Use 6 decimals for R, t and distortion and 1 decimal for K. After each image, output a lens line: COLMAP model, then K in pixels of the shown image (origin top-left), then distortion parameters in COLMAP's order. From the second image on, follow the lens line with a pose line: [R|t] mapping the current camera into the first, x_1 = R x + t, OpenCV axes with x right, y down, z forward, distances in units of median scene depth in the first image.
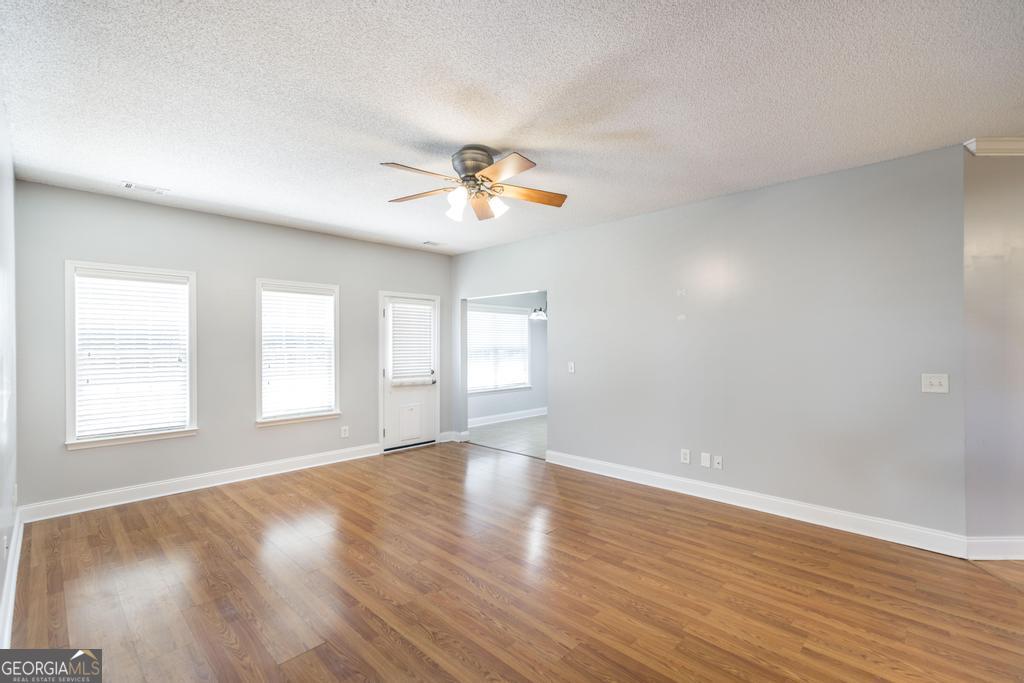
lens RADIAL K [[449.1, 0, 511.6], [0, 449.1, 347.8], [0, 0, 1]] dist [0.001328, 0.000613]
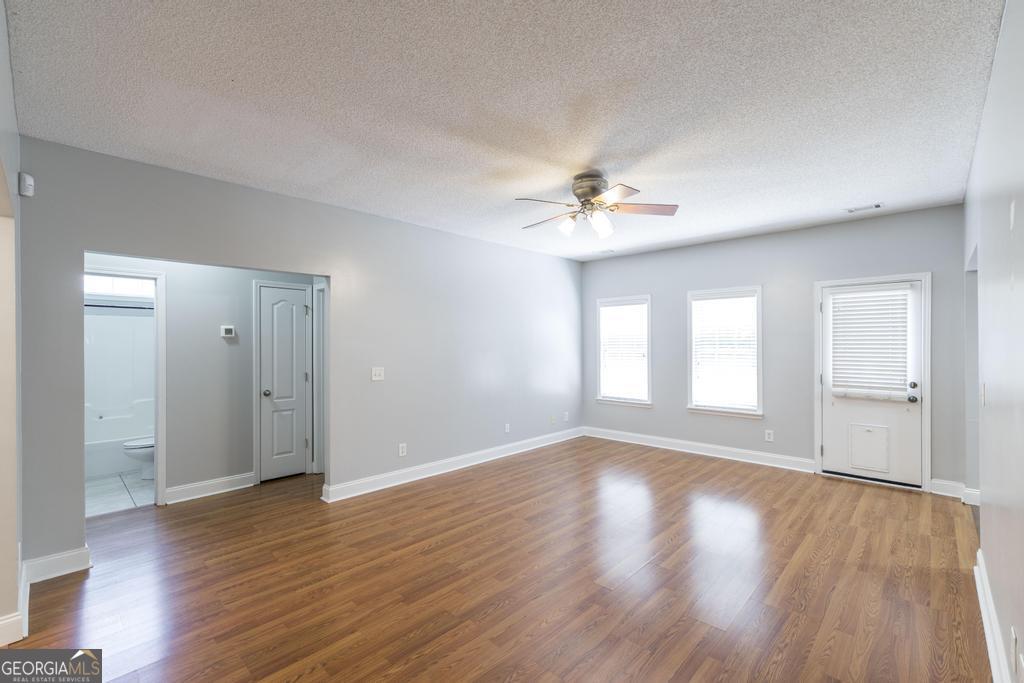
lens RADIAL K [[449.1, 0, 516.9], [0, 449.1, 345.8], [0, 0, 1]] dist [0.001328, 0.000613]
pose [[0.019684, 0.006684, -0.999784, 0.618450], [-0.002860, 0.999974, 0.006629, -0.011167], [0.999802, 0.002729, 0.019702, 0.468494]]
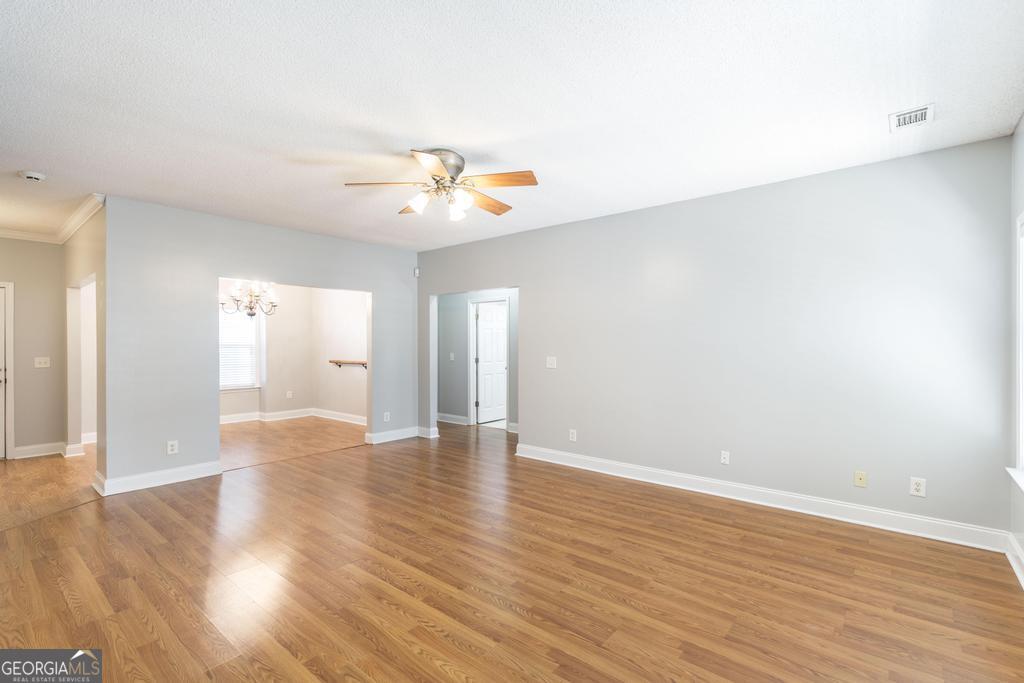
lens RADIAL K [[449.1, 0, 518.1], [0, 449.1, 339.8], [0, 0, 1]] dist [0.001328, 0.000613]
pose [[-0.995769, 0.000109, -0.091889, -0.093298], [0.000468, 0.999992, -0.003878, 0.004416], [0.091888, -0.003904, -0.995762, 1.215412]]
